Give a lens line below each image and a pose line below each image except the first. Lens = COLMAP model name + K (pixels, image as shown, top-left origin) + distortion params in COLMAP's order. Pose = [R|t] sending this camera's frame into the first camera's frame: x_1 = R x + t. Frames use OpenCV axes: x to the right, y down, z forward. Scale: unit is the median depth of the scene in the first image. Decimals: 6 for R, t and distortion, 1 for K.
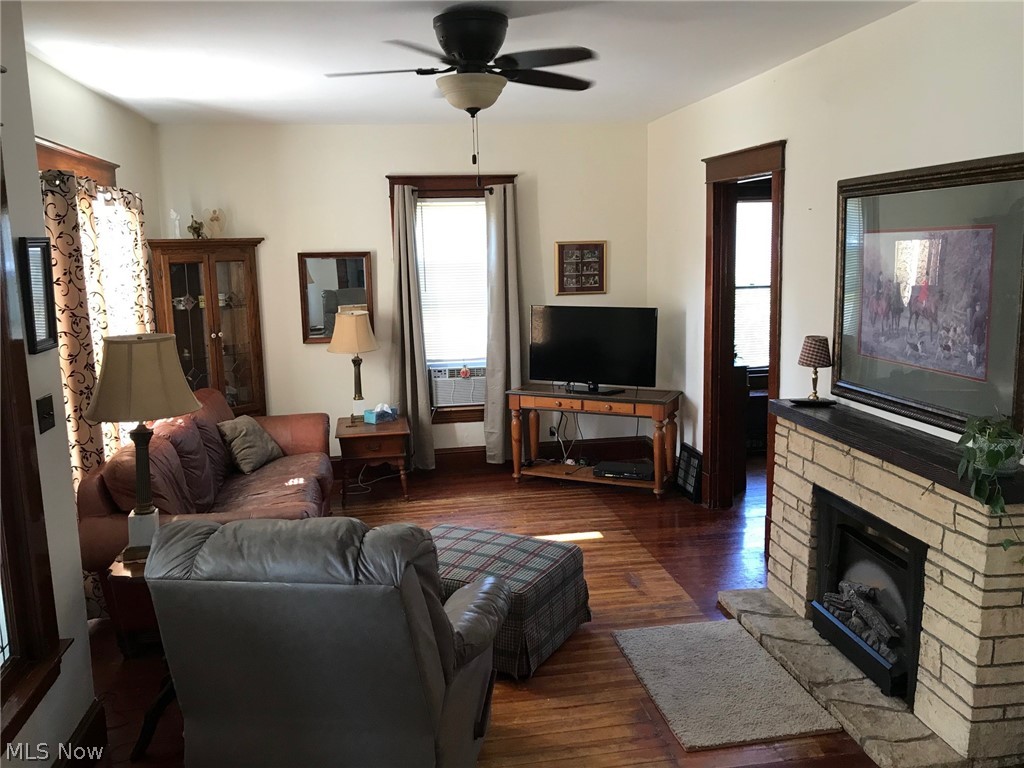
lens RADIAL K [[848.6, 0, 513.1], [0, 848.6, 384.5], [0, 0, 1]] dist [0.037676, -0.034363]
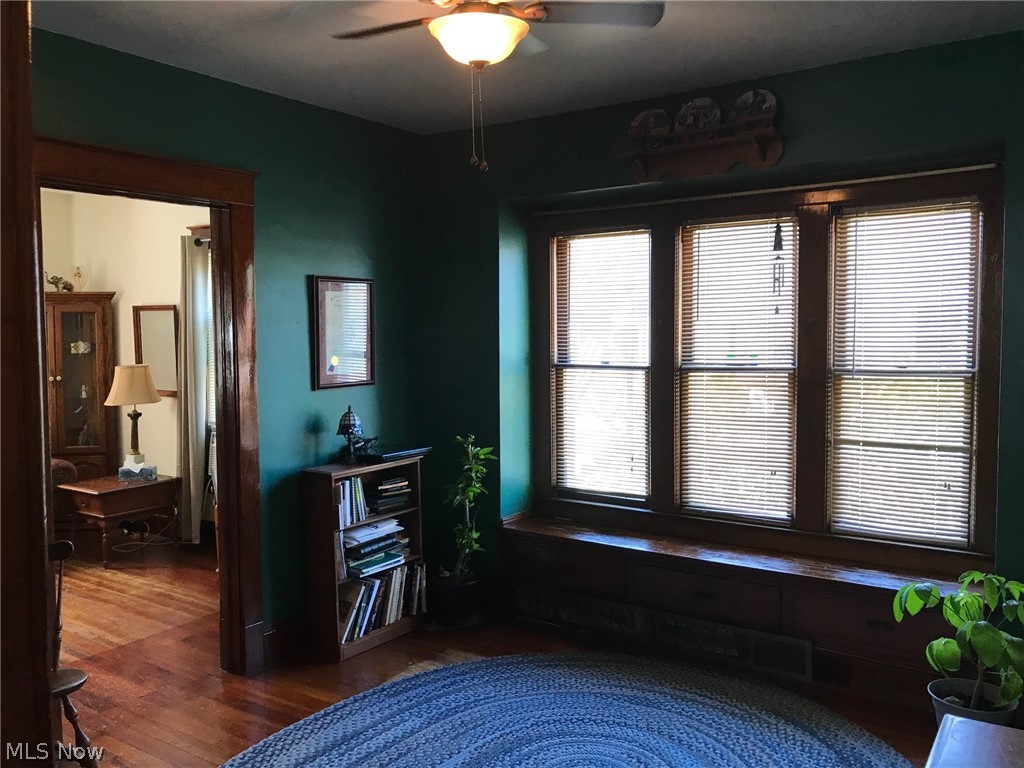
lens RADIAL K [[848.6, 0, 511.0], [0, 848.6, 379.7], [0, 0, 1]] dist [0.037676, -0.034363]
pose [[0.711674, 0.063615, -0.699624, 0.840498], [-0.129181, 0.990760, -0.041318, -0.086402], [0.690531, 0.119783, 0.713316, 0.618547]]
